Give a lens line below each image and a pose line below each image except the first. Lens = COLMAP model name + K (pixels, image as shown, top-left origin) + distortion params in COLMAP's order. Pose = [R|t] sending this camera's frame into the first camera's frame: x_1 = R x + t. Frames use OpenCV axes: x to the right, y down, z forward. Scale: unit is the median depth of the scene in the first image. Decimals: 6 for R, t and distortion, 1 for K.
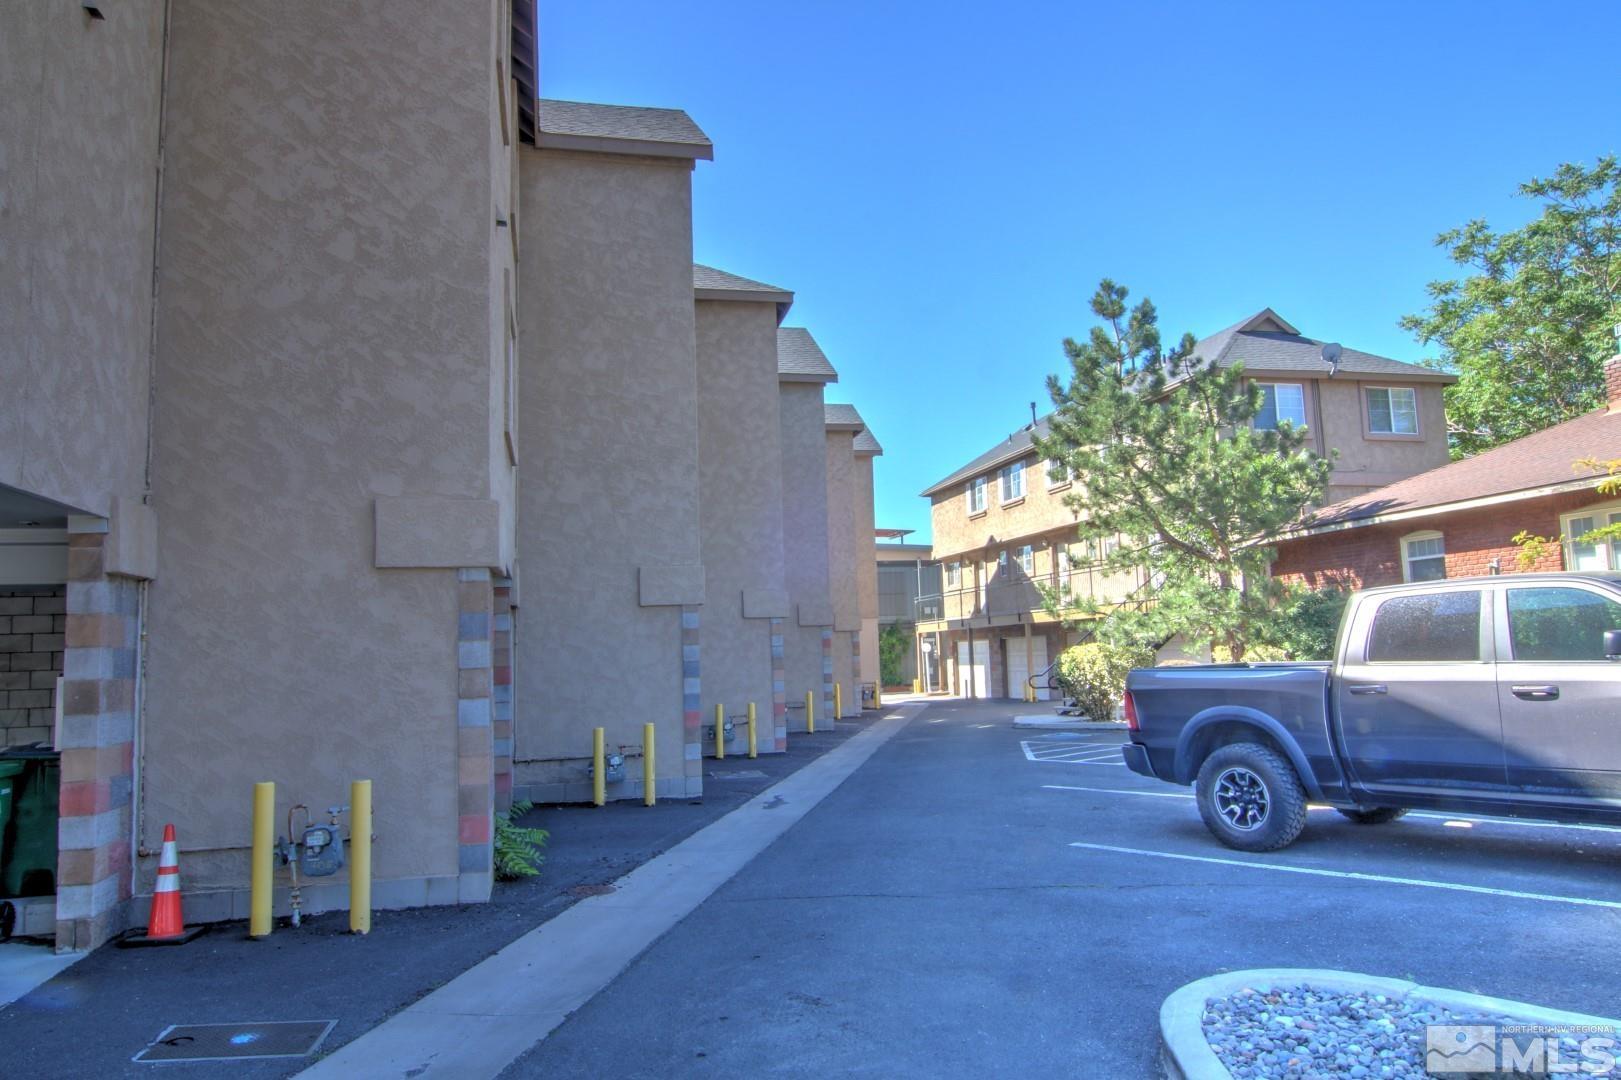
lens RADIAL K [[1091.4, 0, 805.2], [0, 1091.4, 541.3], [0, 0, 1]] dist [-0.004567, -0.004749]
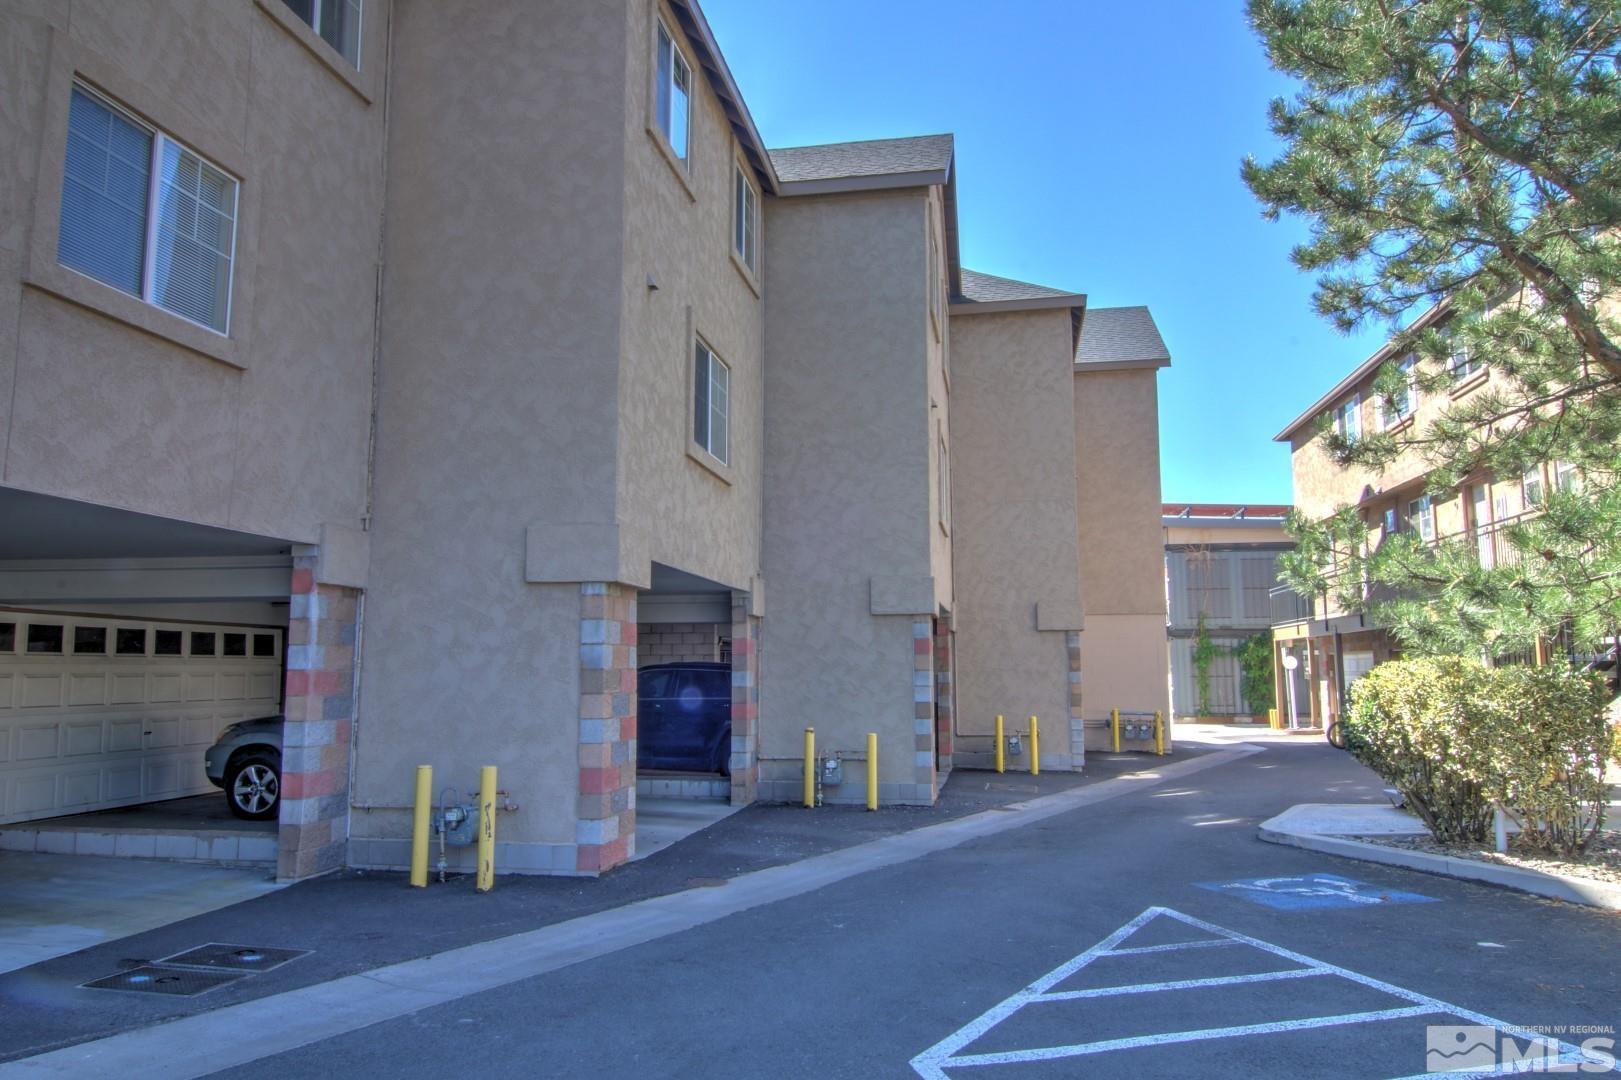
lens RADIAL K [[1091.4, 0, 814.8], [0, 1091.4, 537.4], [0, 0, 1]] dist [-0.004567, -0.004749]
pose [[0.921846, -0.019629, -0.387059, 0.209464], [0.015115, 0.999778, -0.014702, 0.051033], [0.387262, 0.007702, 0.921938, 0.527739]]
